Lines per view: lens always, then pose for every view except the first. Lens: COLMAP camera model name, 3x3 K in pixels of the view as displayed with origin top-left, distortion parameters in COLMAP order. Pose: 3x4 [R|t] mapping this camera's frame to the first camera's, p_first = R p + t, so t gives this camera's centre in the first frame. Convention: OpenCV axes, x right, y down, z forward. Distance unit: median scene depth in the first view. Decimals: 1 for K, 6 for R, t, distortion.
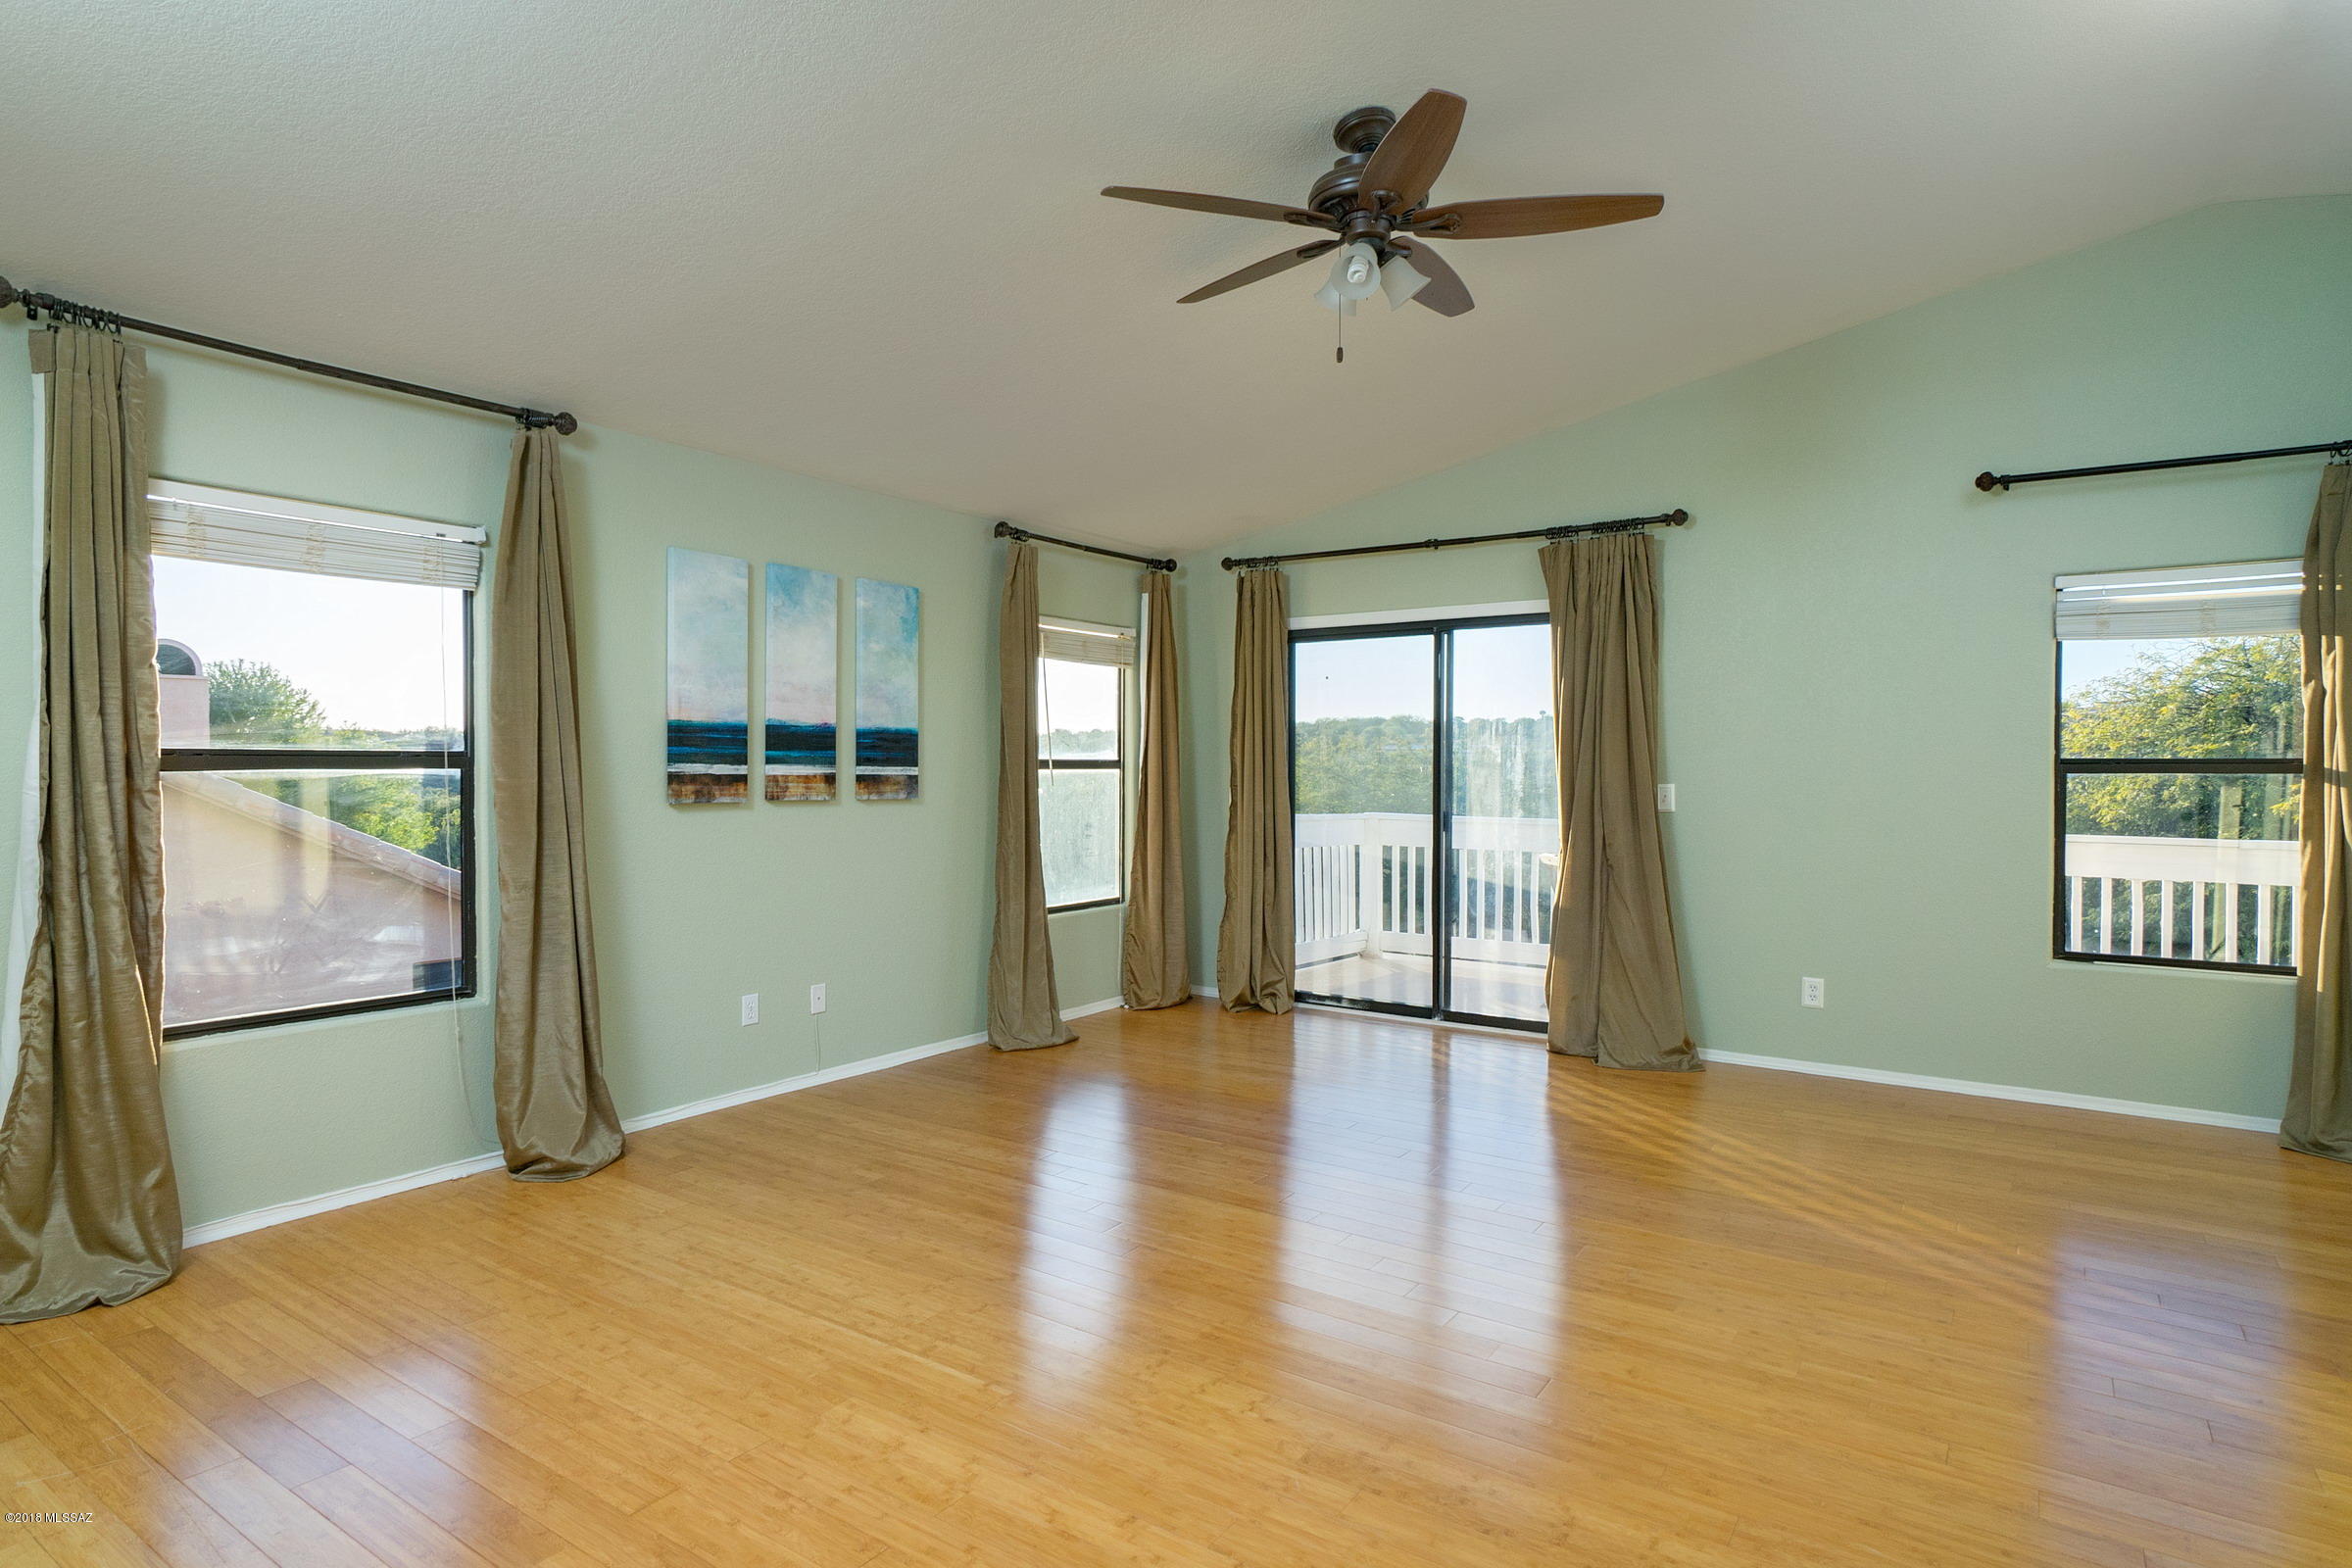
lens RADIAL K [[1241.5, 0, 1176.0], [0, 1241.5, 784.0], [0, 0, 1]] dist [-0.000832, -0.000236]
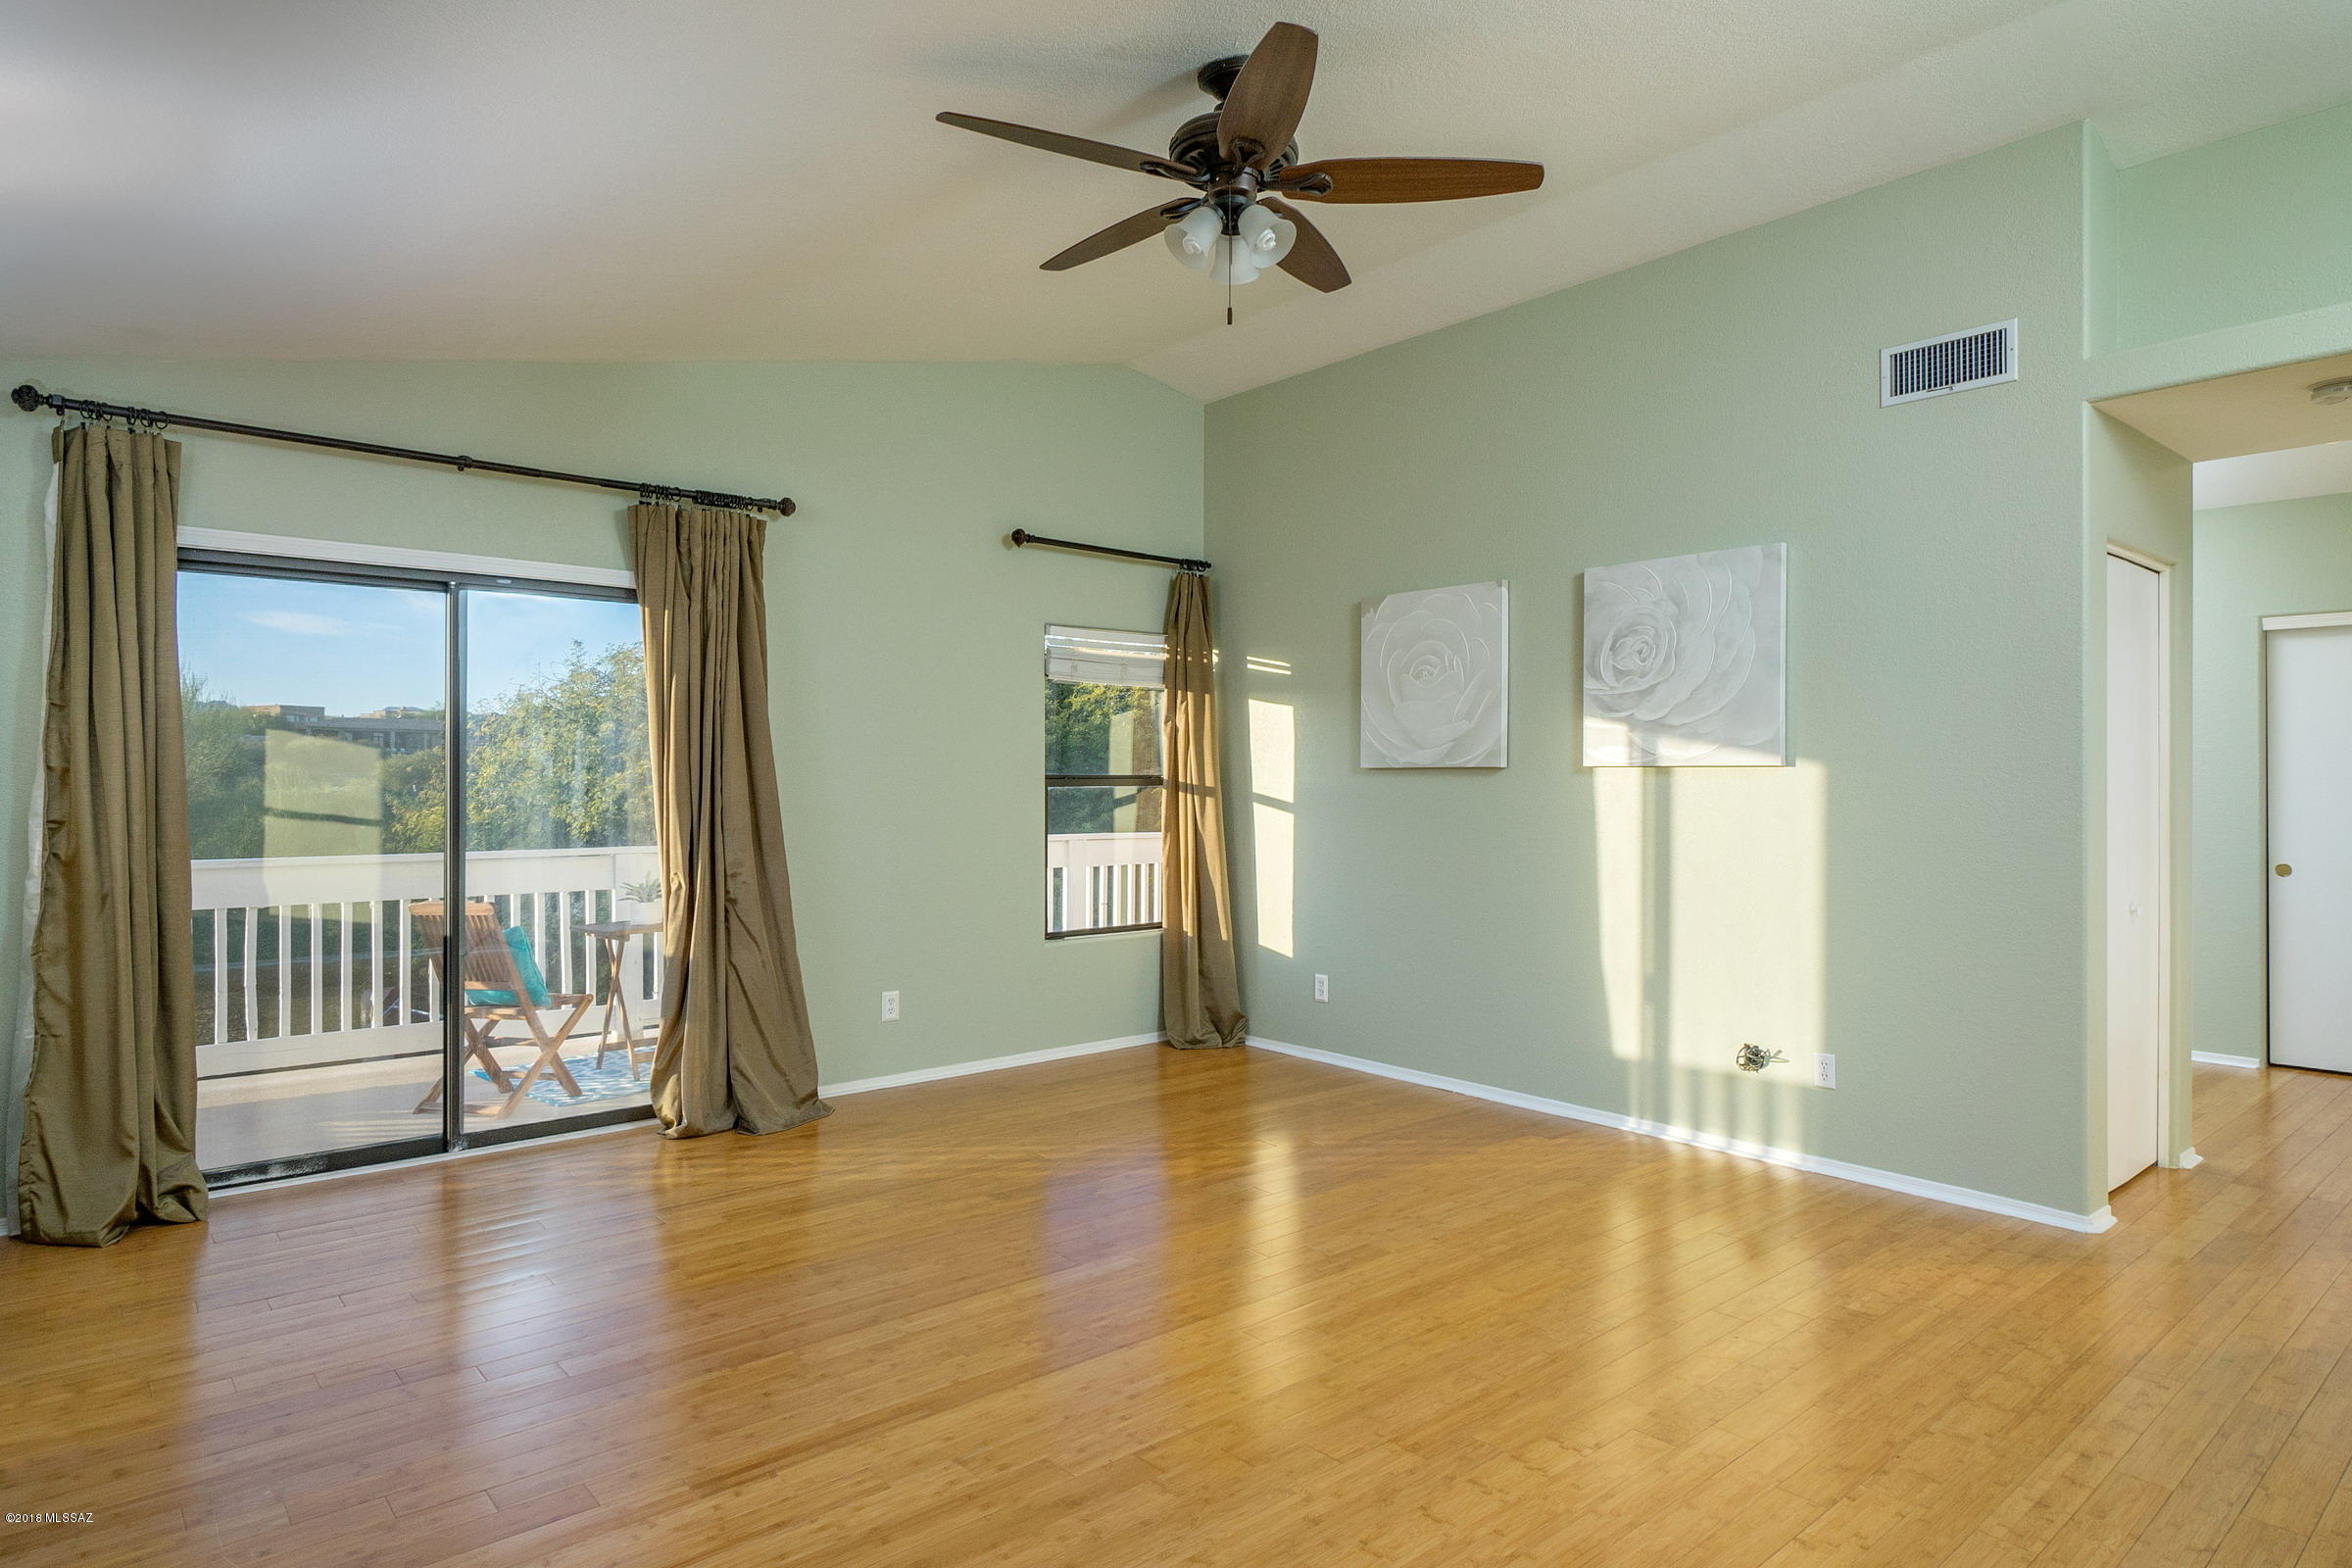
lens RADIAL K [[1353.1, 0, 1176.0], [0, 1353.1, 784.0], [0, 0, 1]] dist [-0.000285, -0.000122]
pose [[0.250997, -0.003355, 0.967982, -0.475684], [0.017257, 0.999851, -0.001010, -0.006984], [-0.967834, 0.016958, 0.251018, 0.478111]]
